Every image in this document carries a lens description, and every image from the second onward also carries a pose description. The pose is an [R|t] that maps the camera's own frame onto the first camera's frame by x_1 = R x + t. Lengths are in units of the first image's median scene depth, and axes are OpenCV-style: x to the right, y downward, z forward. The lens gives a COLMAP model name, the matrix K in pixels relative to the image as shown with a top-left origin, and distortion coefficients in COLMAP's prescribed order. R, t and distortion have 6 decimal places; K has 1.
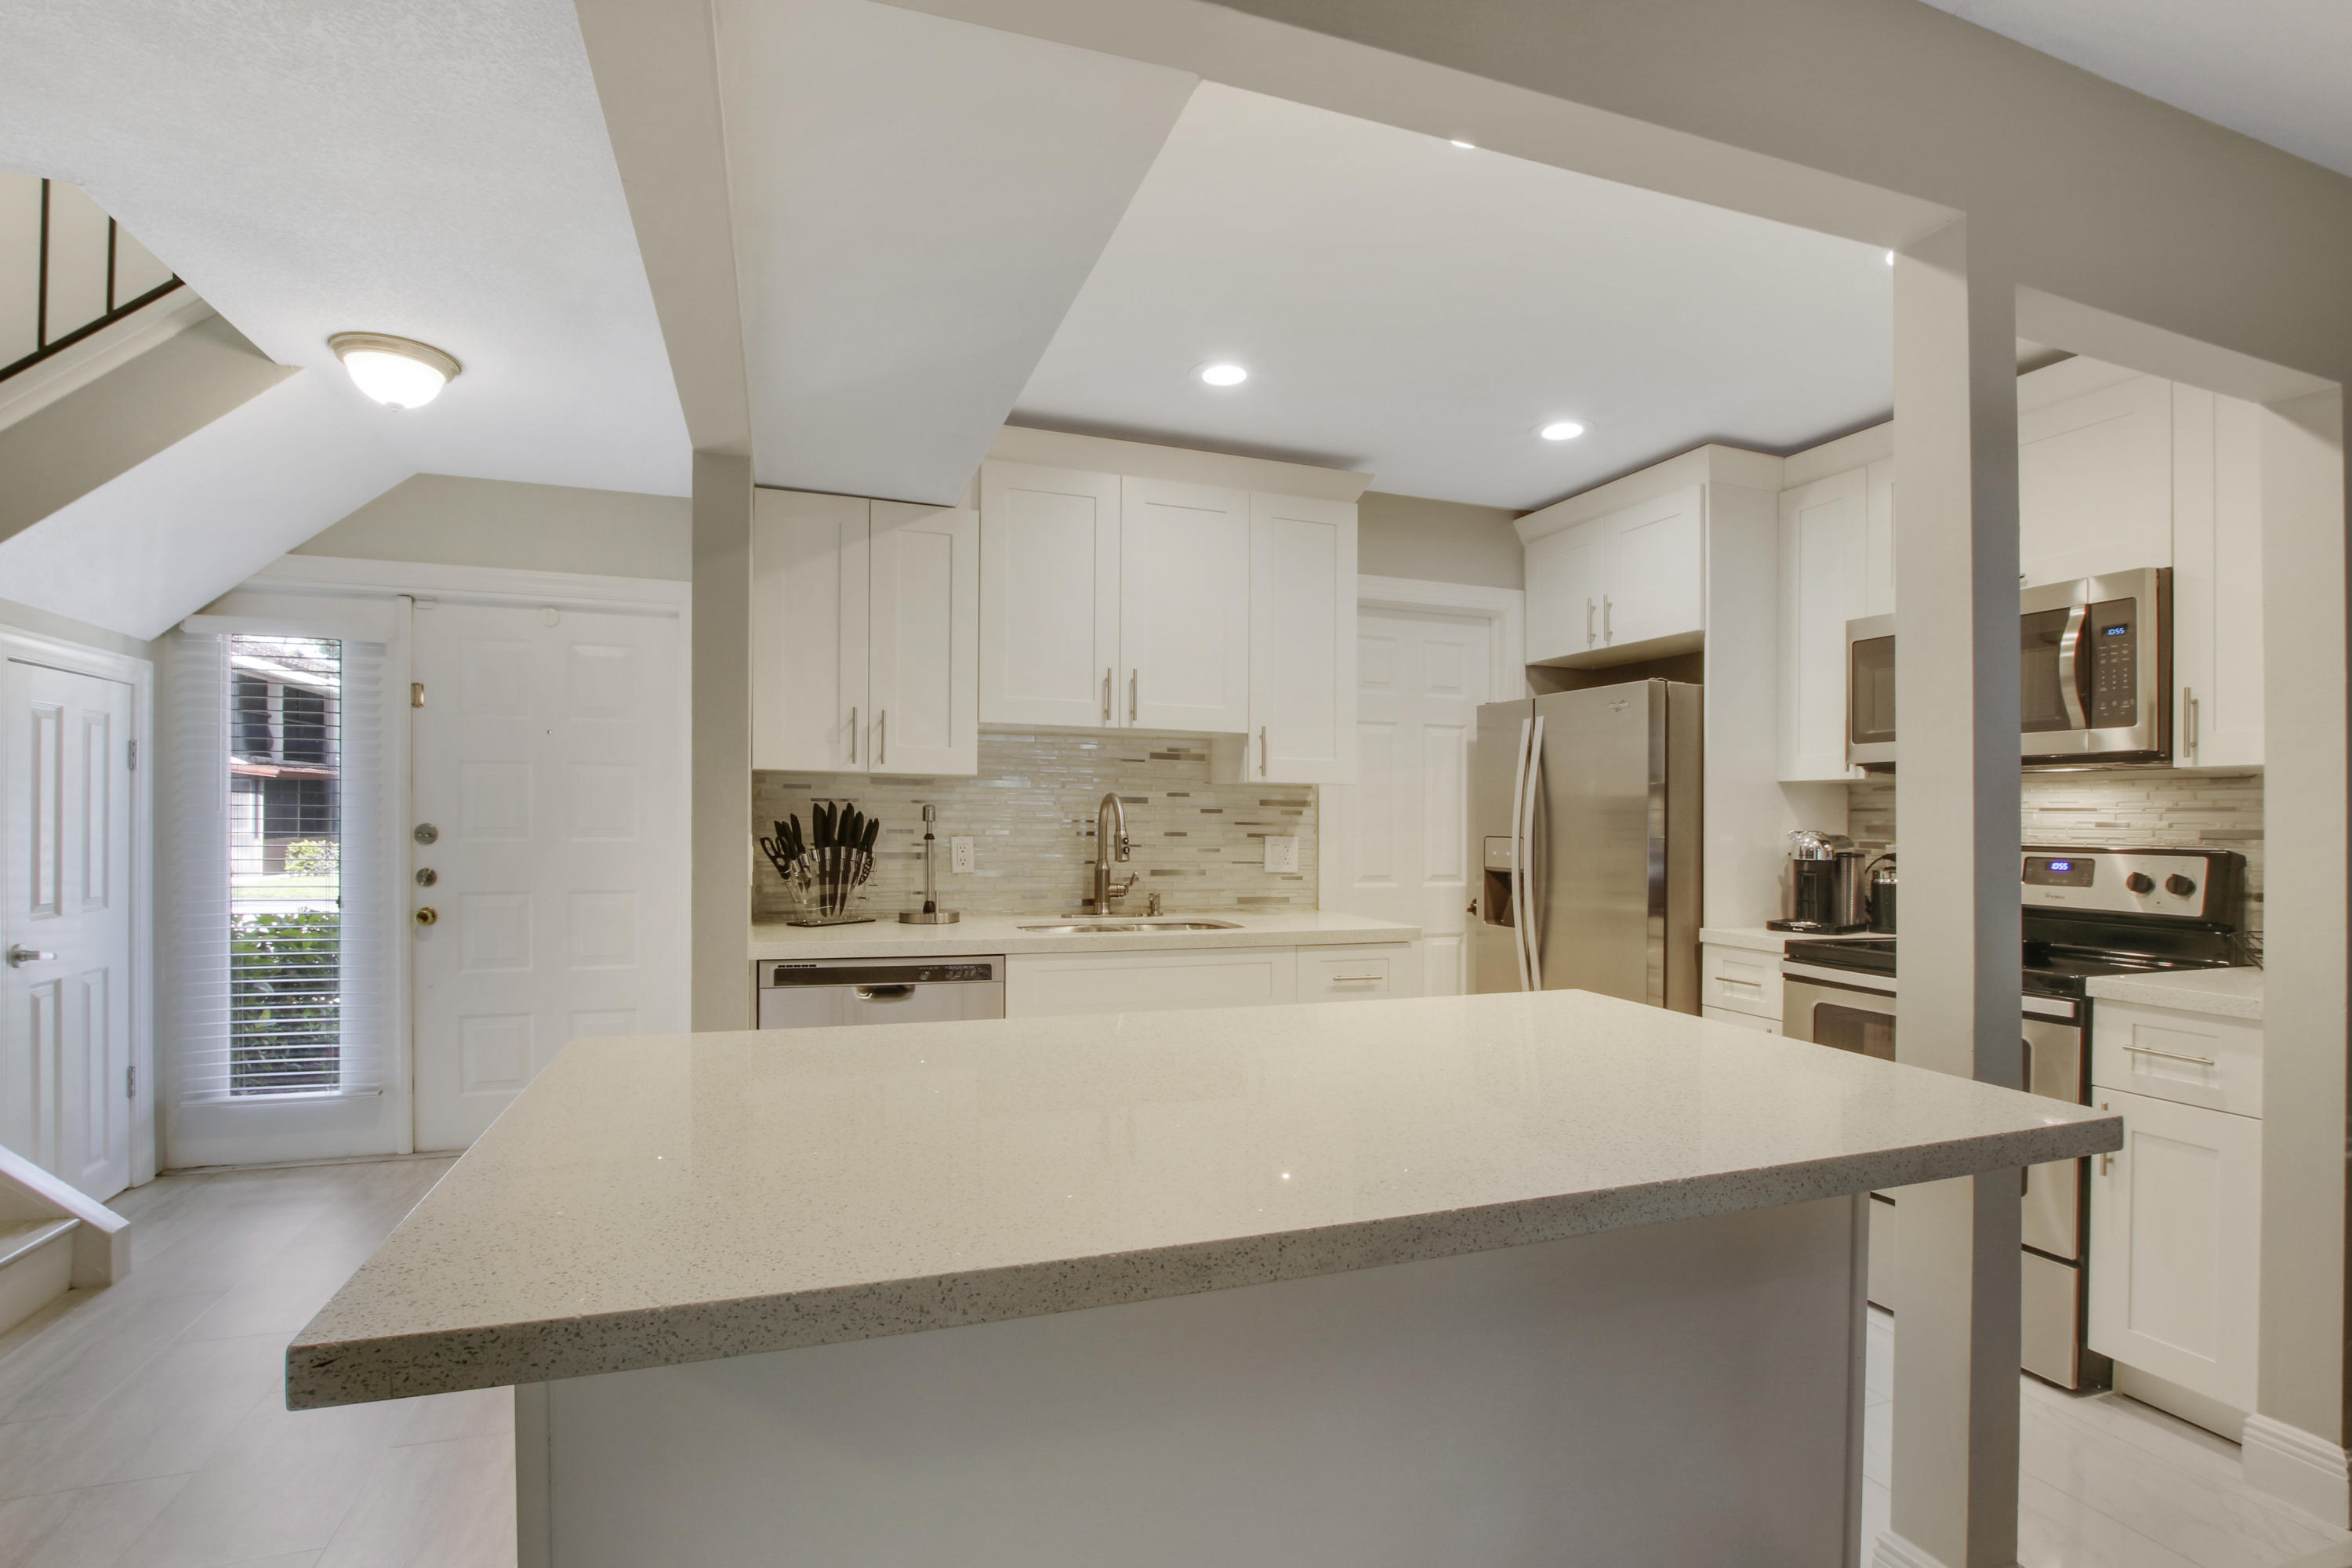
lens RADIAL K [[1108.1, 0, 1187.3], [0, 1108.1, 834.2], [0, 0, 1]] dist [-0.034974, 0.004020]
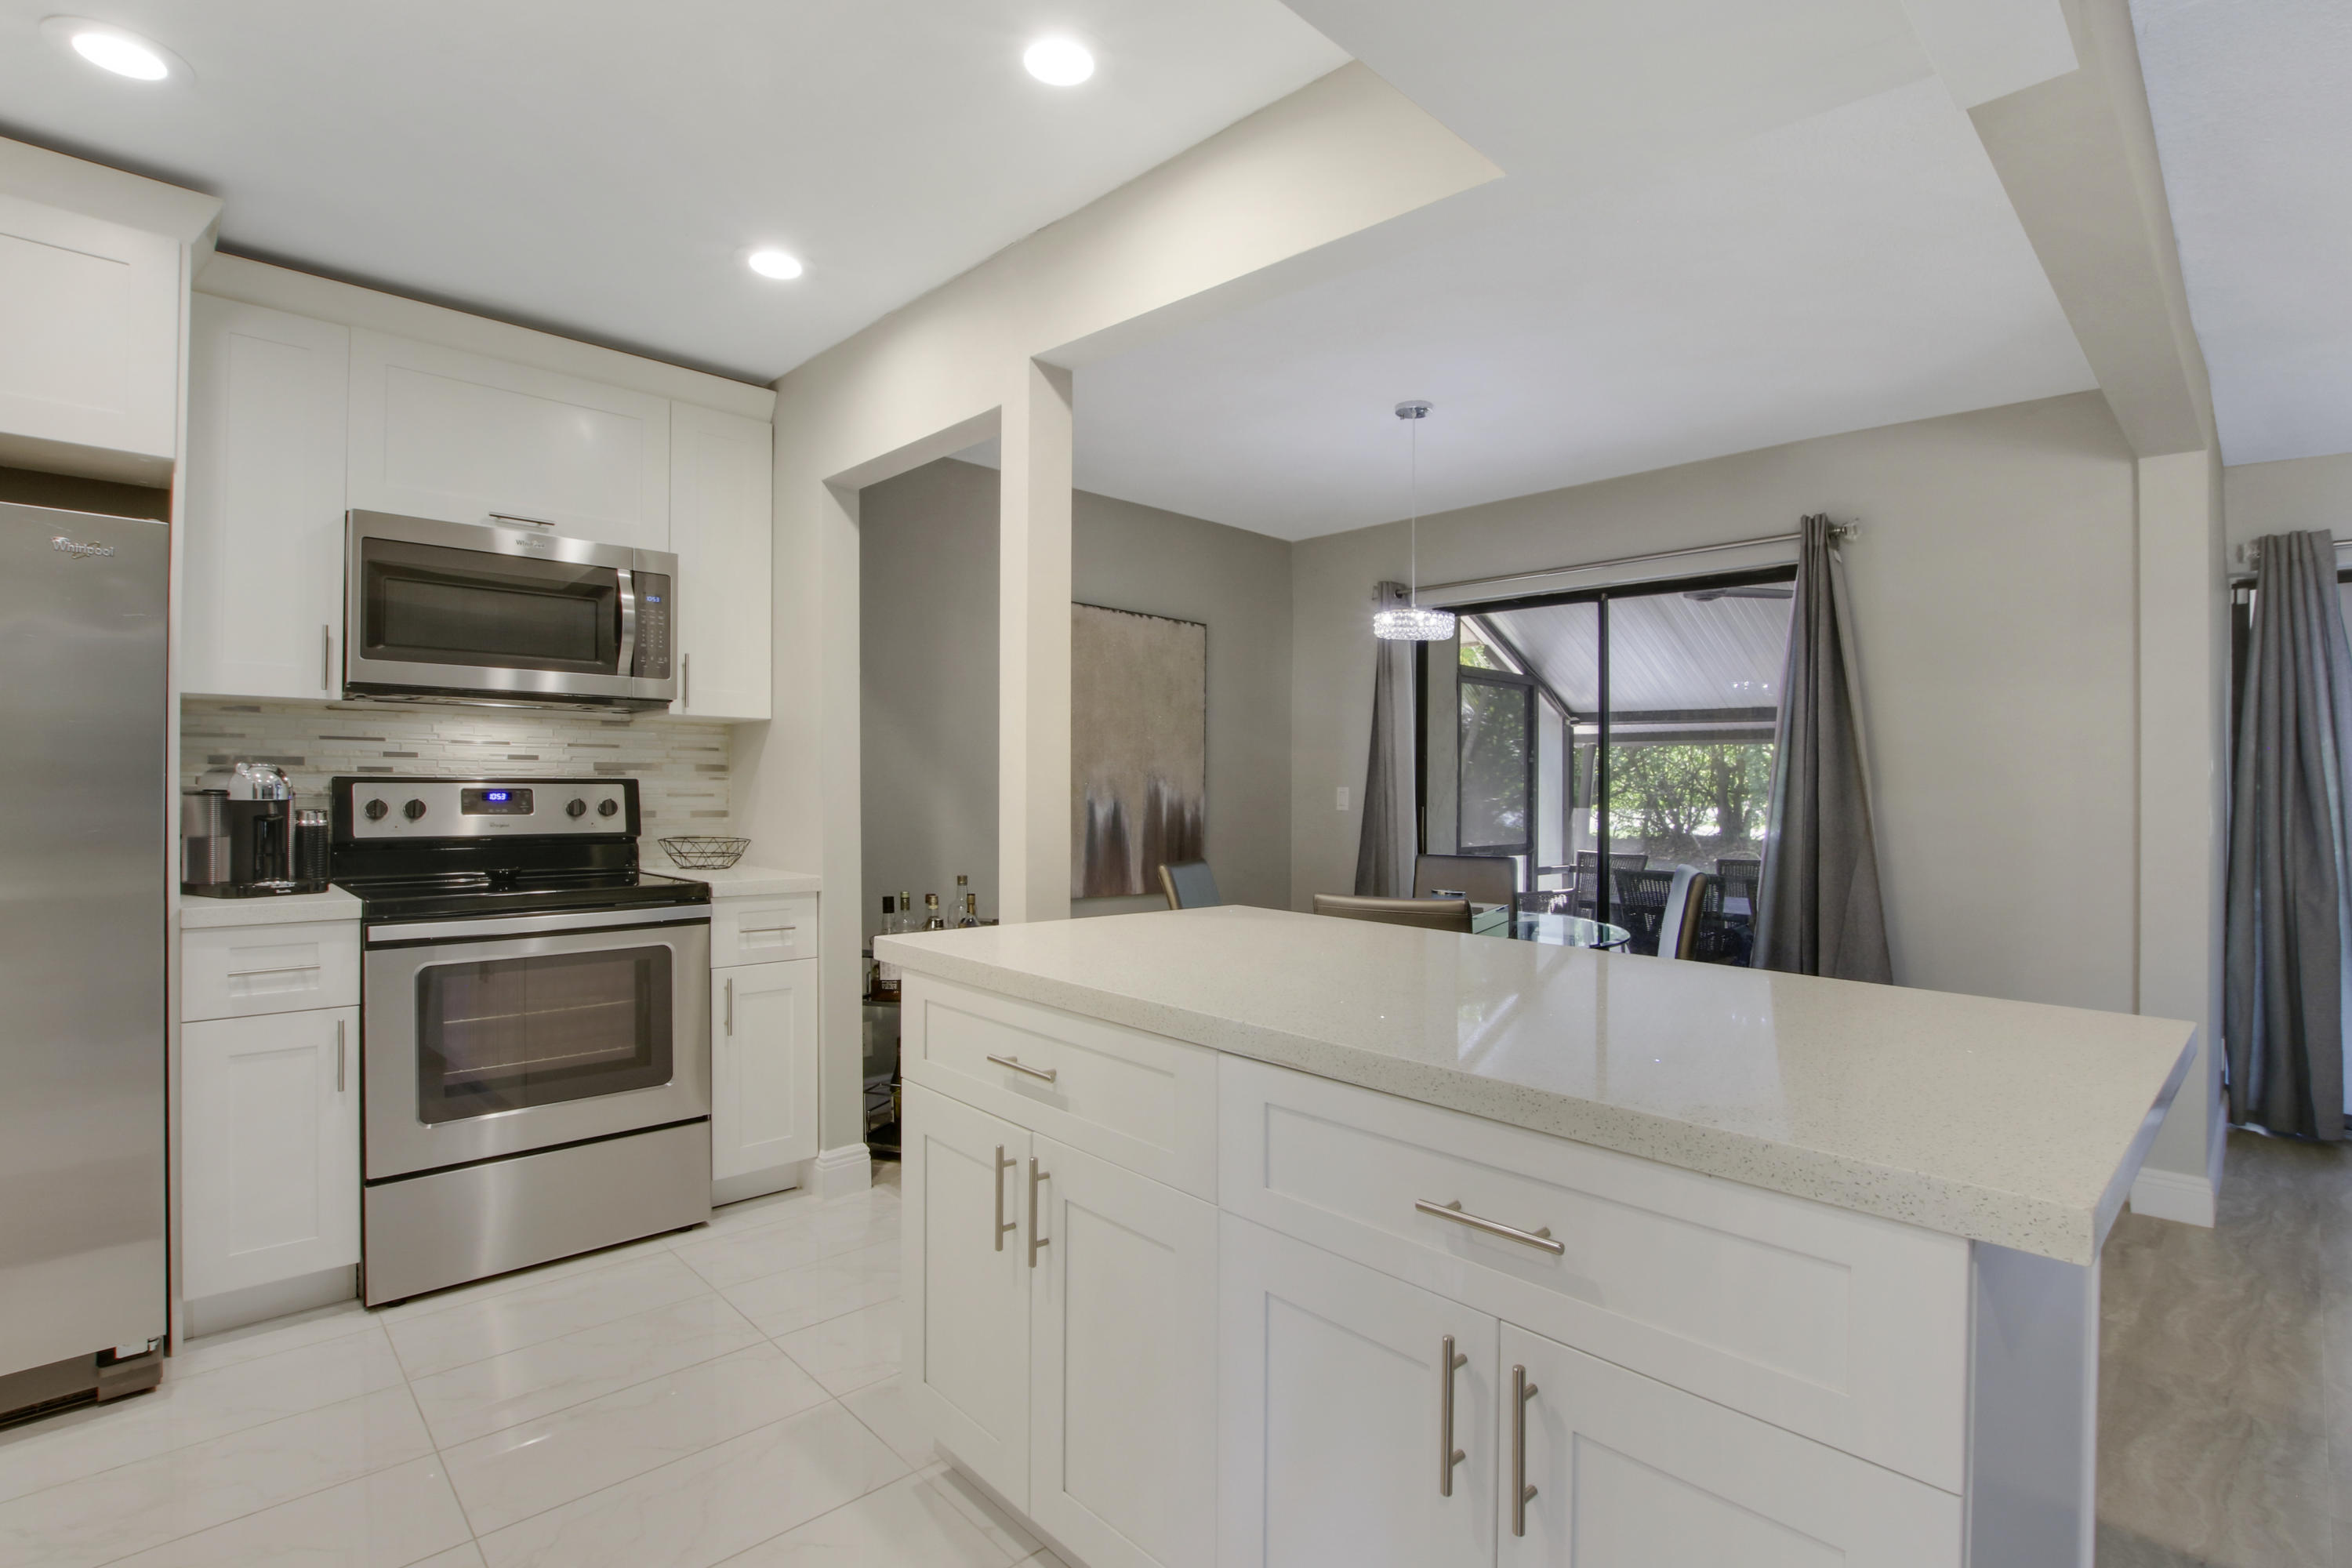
lens RADIAL K [[1108.1, 0, 1200.4], [0, 1108.1, 749.8], [0, 0, 1]] dist [-0.034974, 0.004020]
pose [[-0.419097, 0.008309, 0.907904, -0.381820], [-0.003555, 0.999935, -0.010792, -0.005742], [-0.907935, -0.007750, -0.419040, 0.711164]]
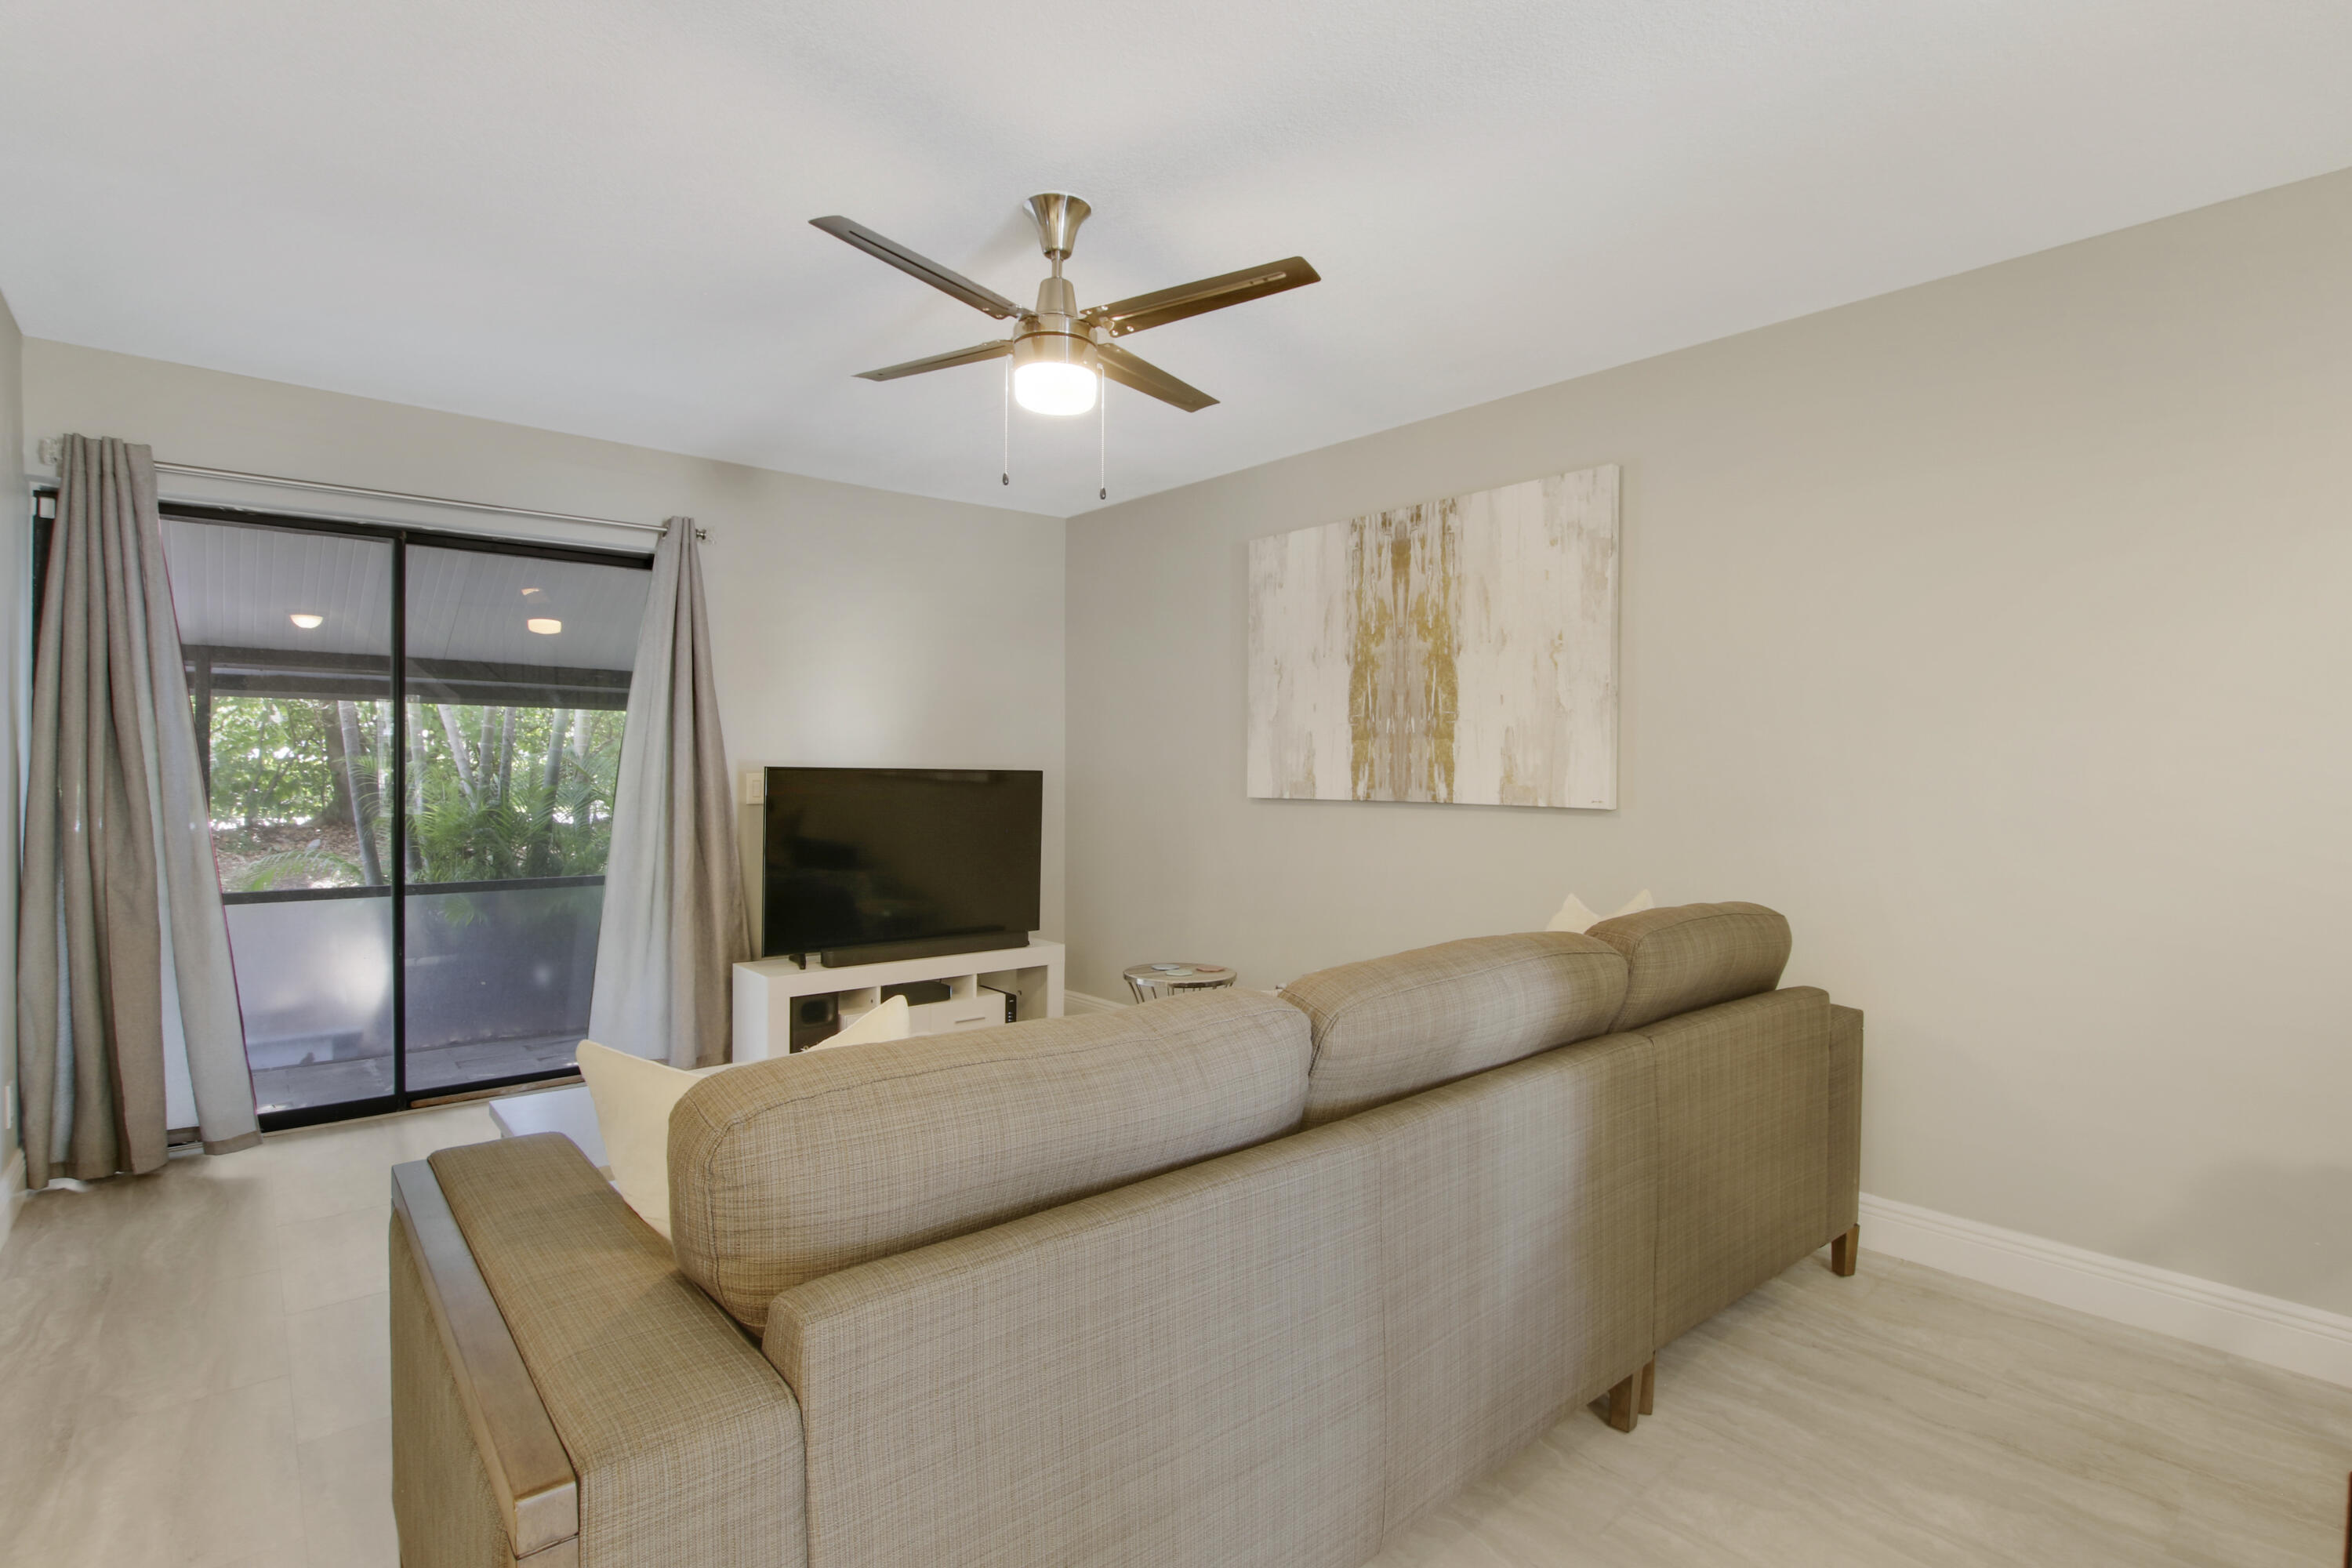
lens RADIAL K [[1108.1, 0, 1195.7], [0, 1108.1, 801.4], [0, 0, 1]] dist [-0.034974, 0.004020]
pose [[-0.926052, -0.008609, -0.377297, -0.357486], [-0.024212, 0.999036, 0.036630, 0.001992], [0.376617, 0.043056, -0.925368, 0.387601]]
